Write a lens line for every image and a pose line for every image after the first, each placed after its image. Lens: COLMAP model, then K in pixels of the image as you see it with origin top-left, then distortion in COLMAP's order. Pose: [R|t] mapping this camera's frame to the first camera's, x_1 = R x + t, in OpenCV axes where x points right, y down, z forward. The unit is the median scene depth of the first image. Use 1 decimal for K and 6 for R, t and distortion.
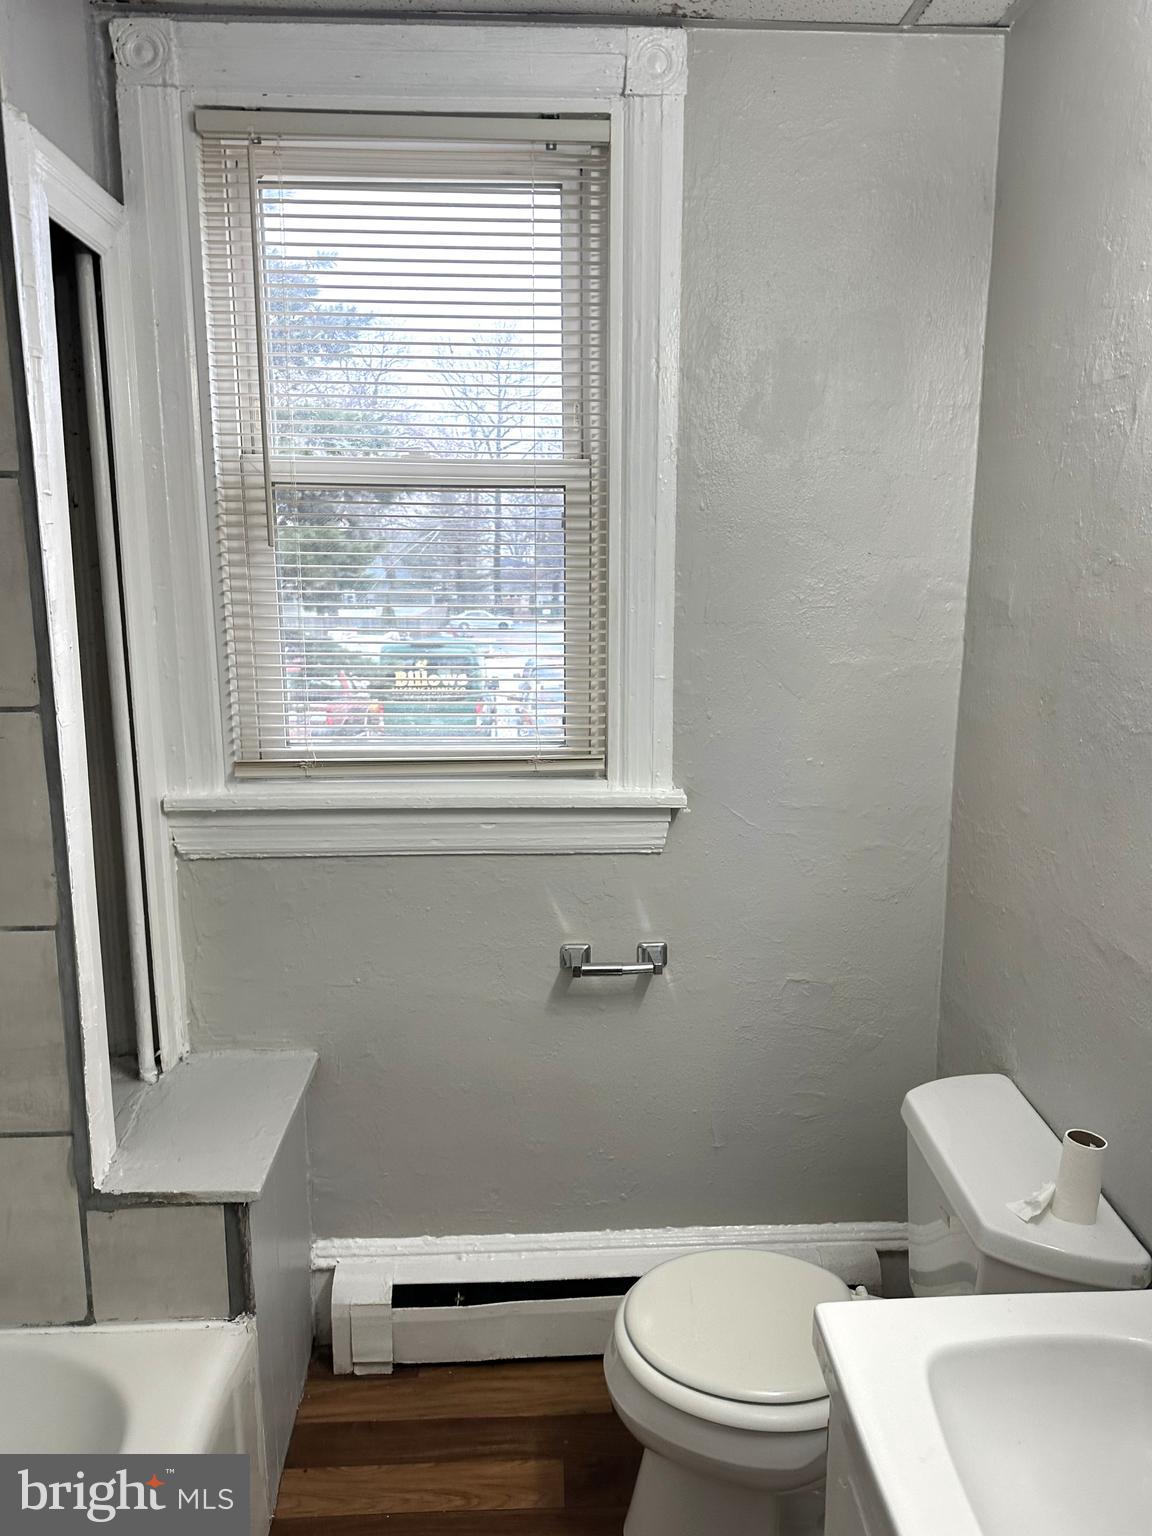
lens RADIAL K [[1085.2, 0, 581.9], [0, 1085.2, 784.7], [0, 0, 1]] dist [0.075557, -0.126001]
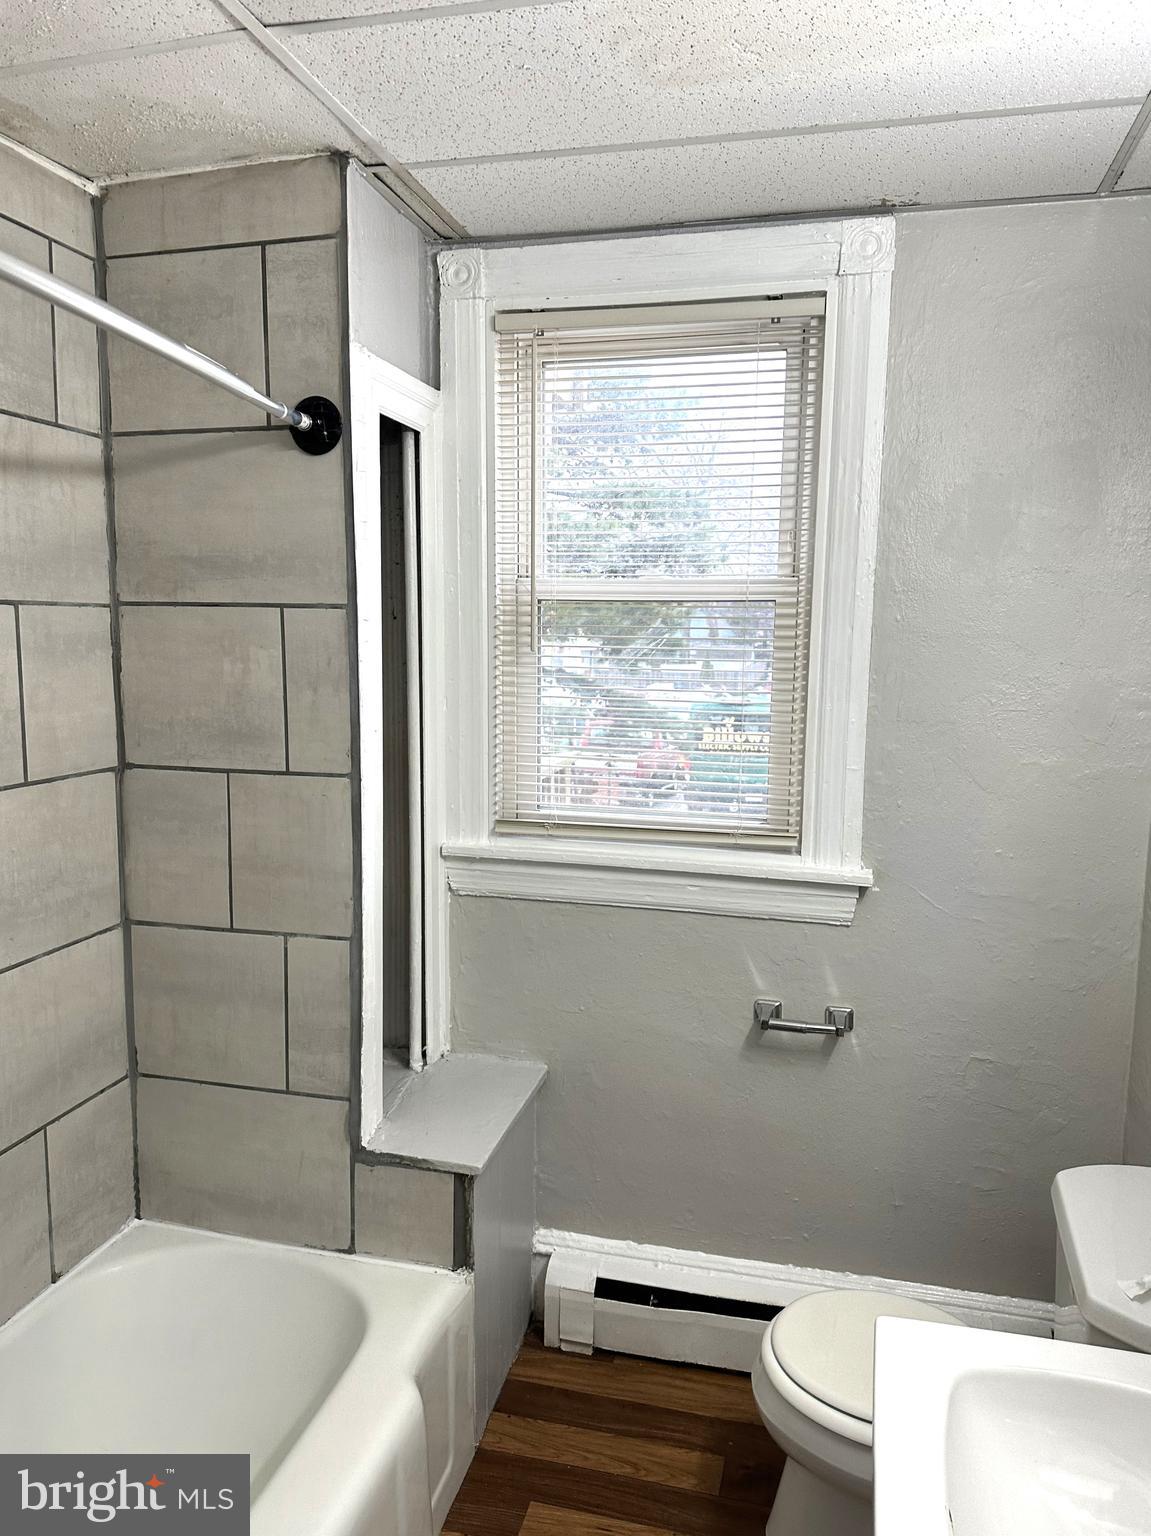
lens RADIAL K [[1084.2, 0, 571.9], [0, 1084.2, 776.4], [0, 0, 1]] dist [0.085047, -0.188736]
pose [[0.952073, 0.051452, -0.301514, 0.133920], [-0.067026, 0.996887, -0.041530, -0.024177], [0.298438, 0.059748, 0.952557, -0.153276]]
